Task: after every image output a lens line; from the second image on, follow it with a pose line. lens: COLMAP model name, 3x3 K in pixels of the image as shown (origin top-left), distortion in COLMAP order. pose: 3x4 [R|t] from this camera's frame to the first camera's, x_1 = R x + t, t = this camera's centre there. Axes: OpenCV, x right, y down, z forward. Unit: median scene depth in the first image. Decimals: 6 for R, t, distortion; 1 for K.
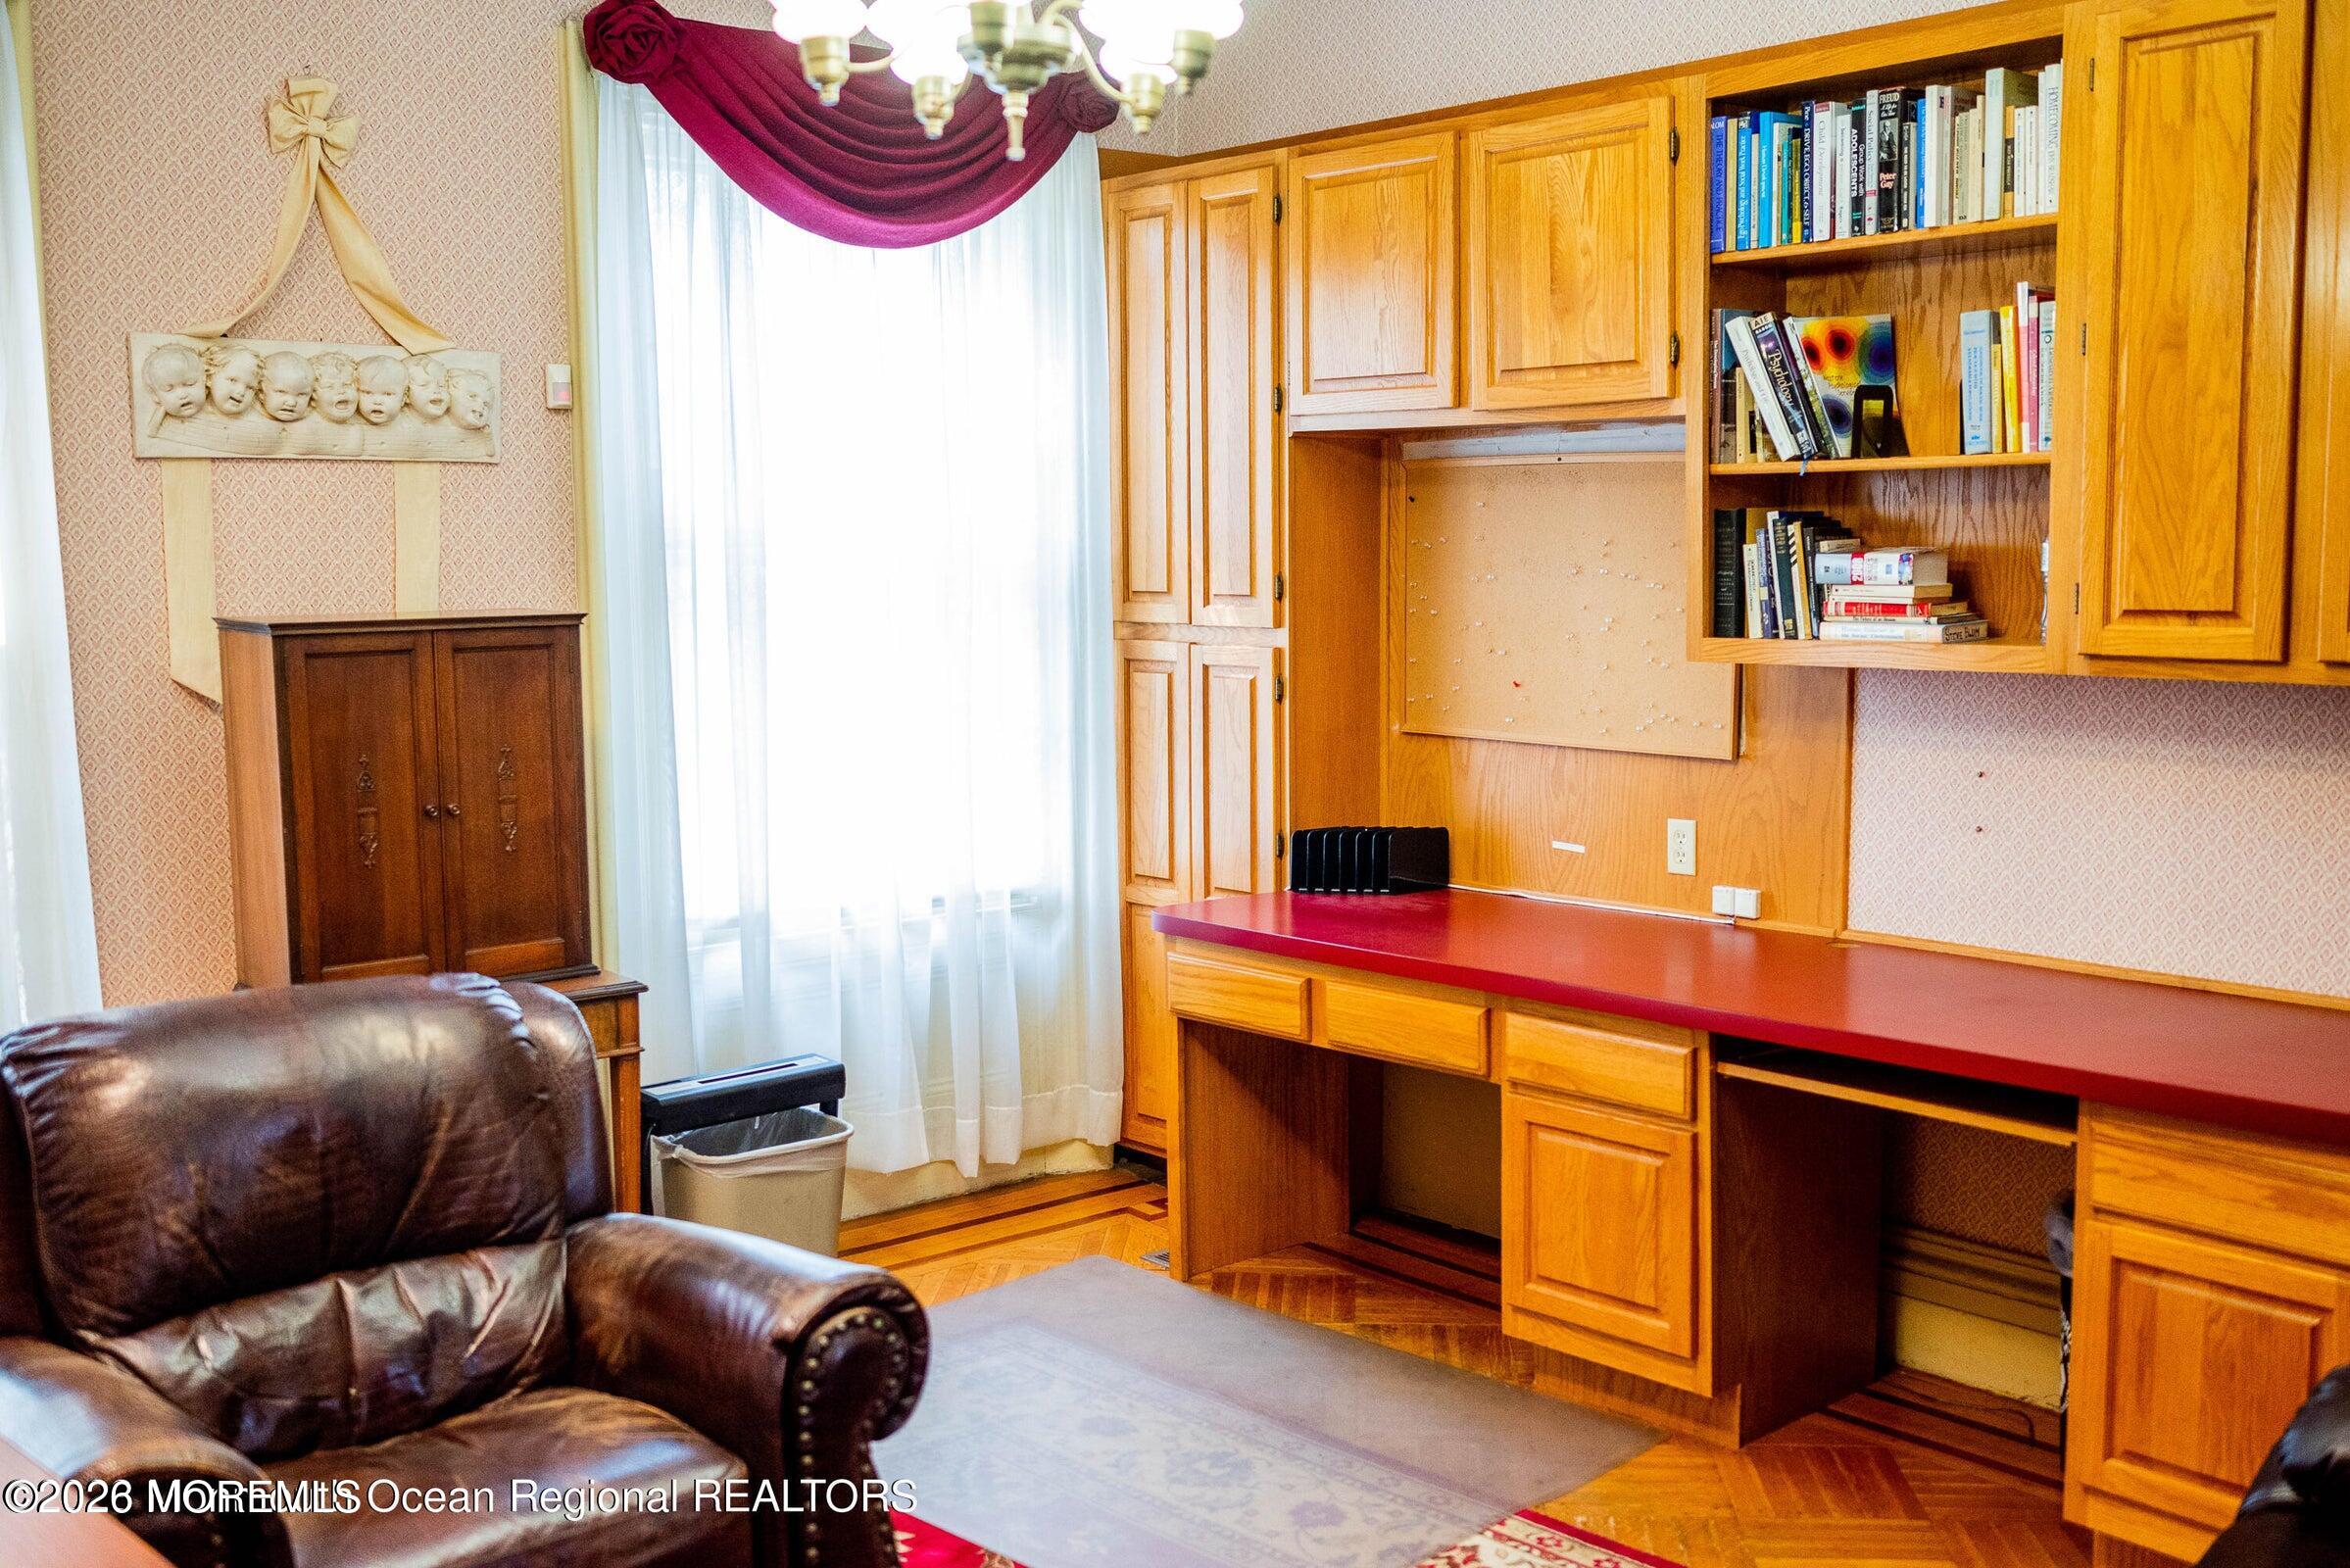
lens RADIAL K [[2326.2, 0, 1175.6], [0, 2326.2, 786.9], [0, 0, 1]] dist [-0.021413, 0.000000]
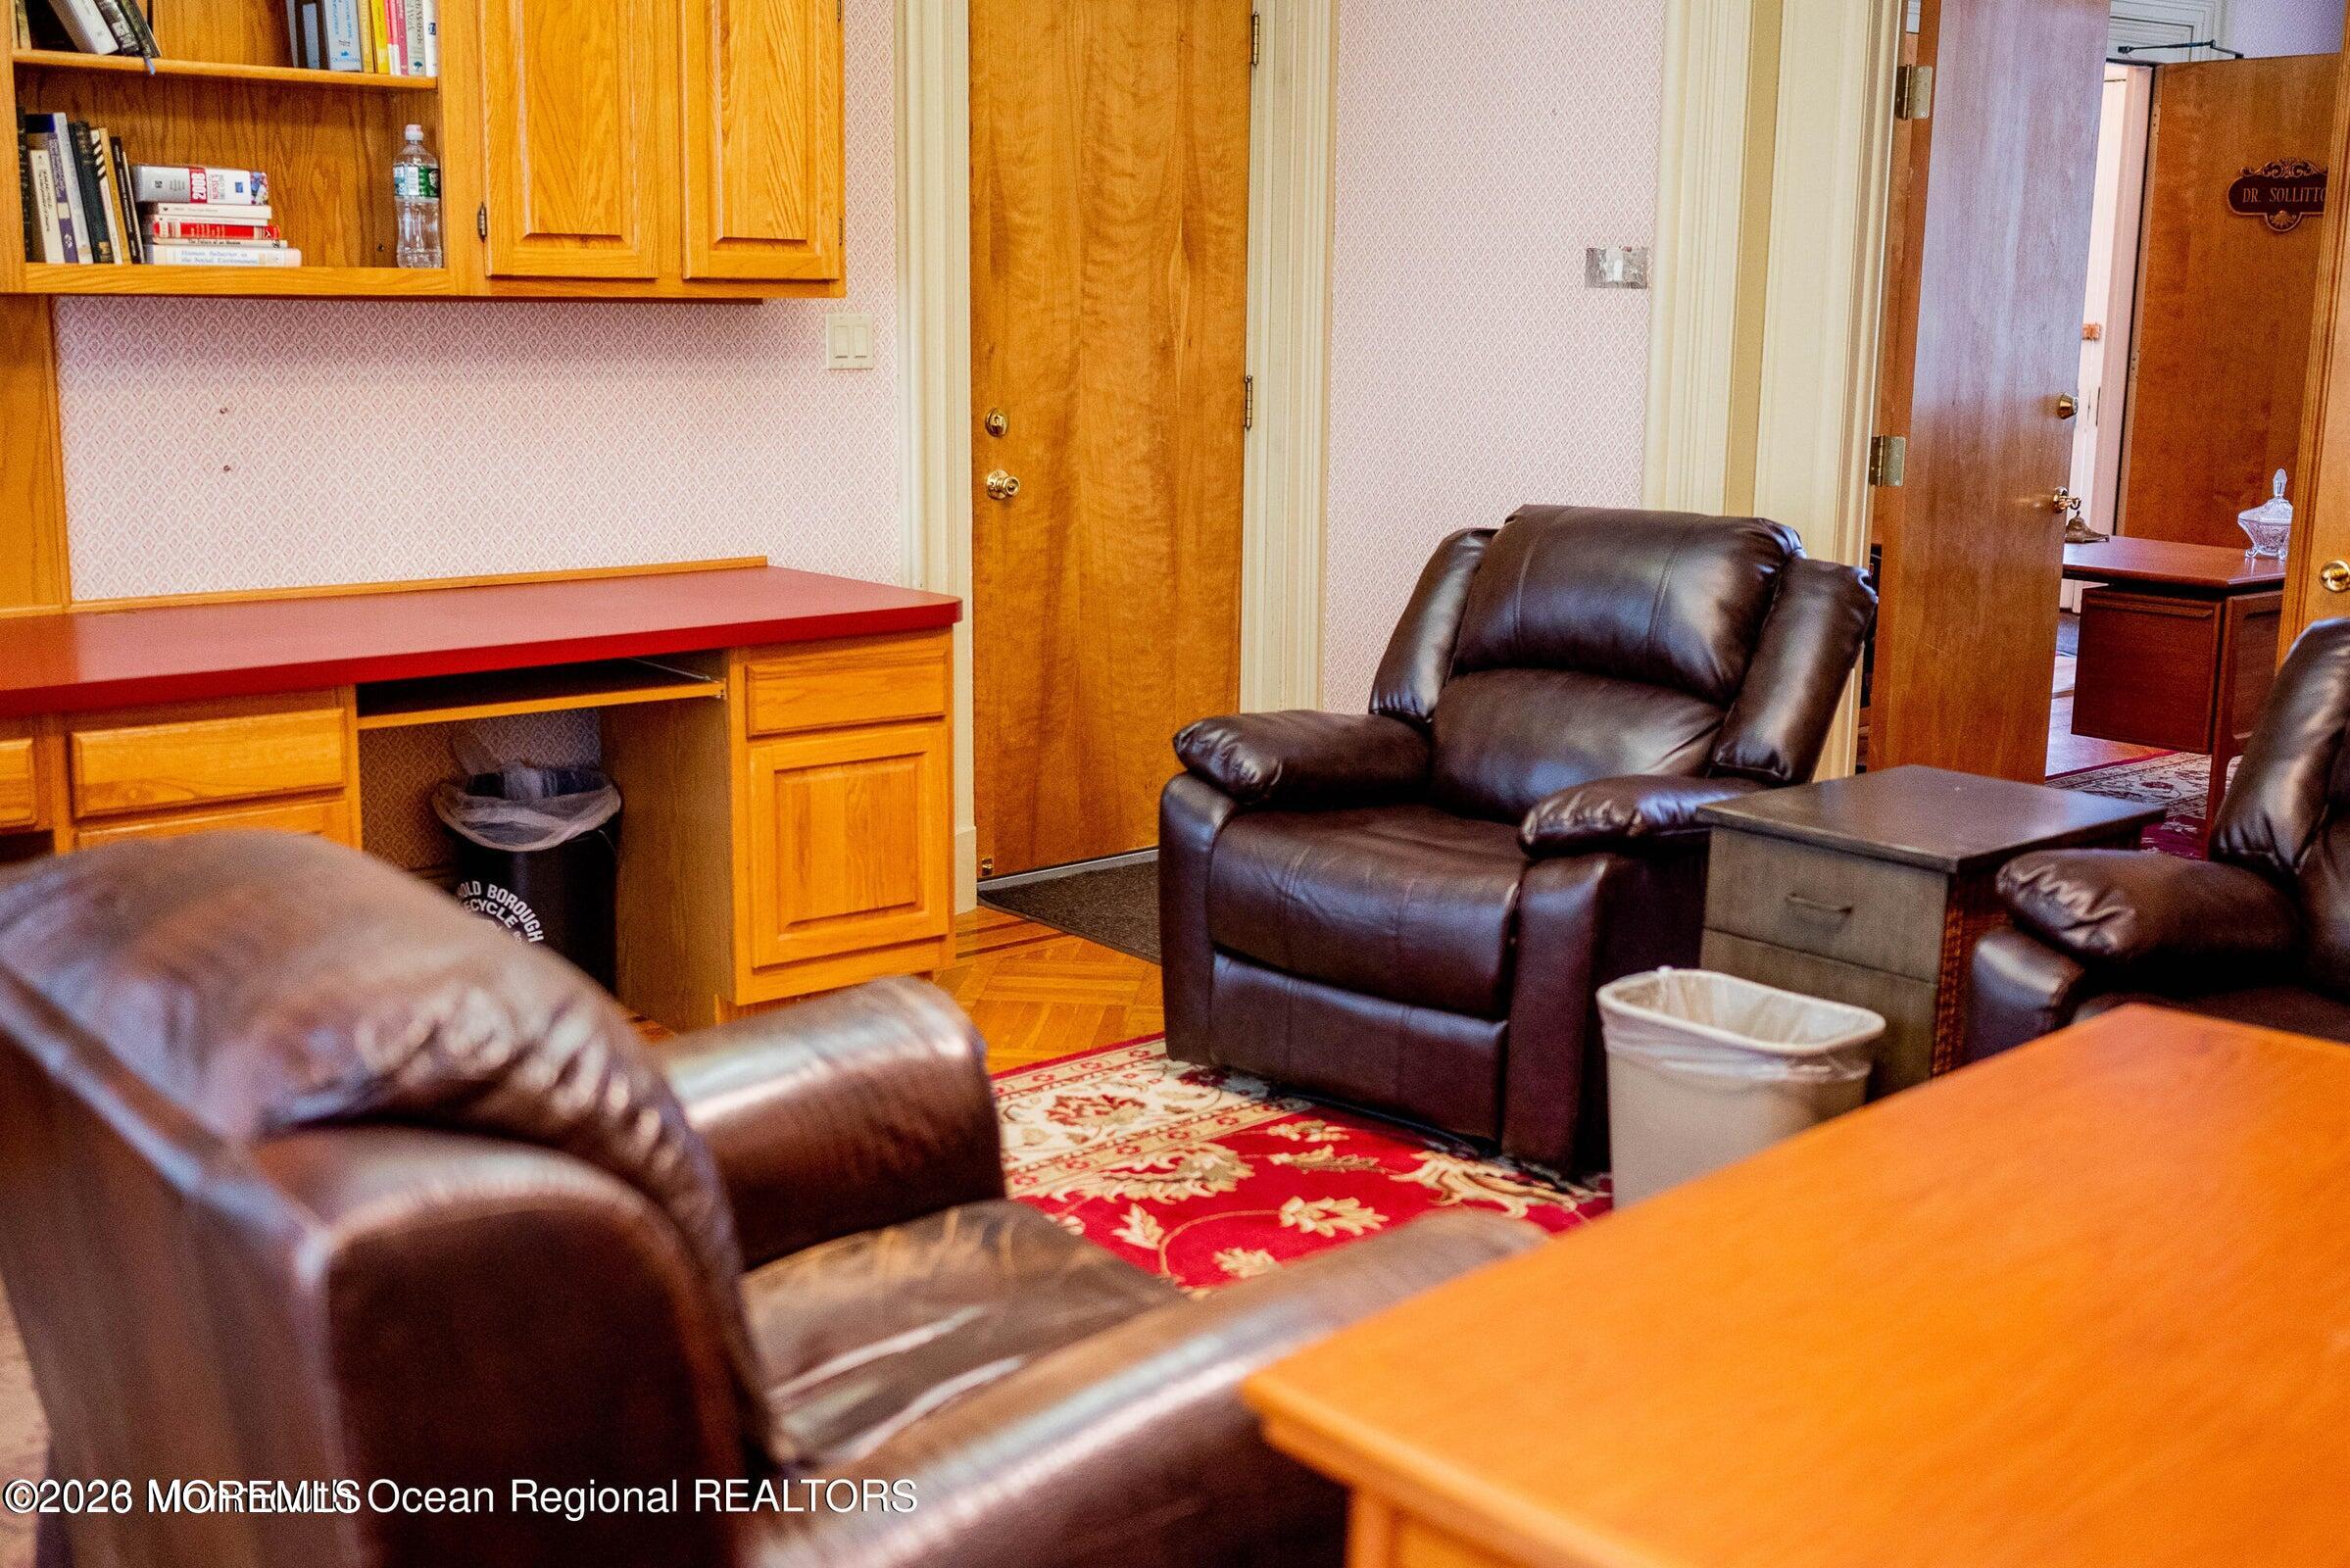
lens RADIAL K [[2326.2, 0, 1174.9], [0, 2326.2, 778.0], [0, 0, 1]] dist [-0.021413, 0.000000]
pose [[0.019083, -0.199296, 0.979754, -0.700282], [0.083452, 0.976830, 0.197076, -0.014784], [-0.996329, 0.078001, 0.035272, 0.661655]]
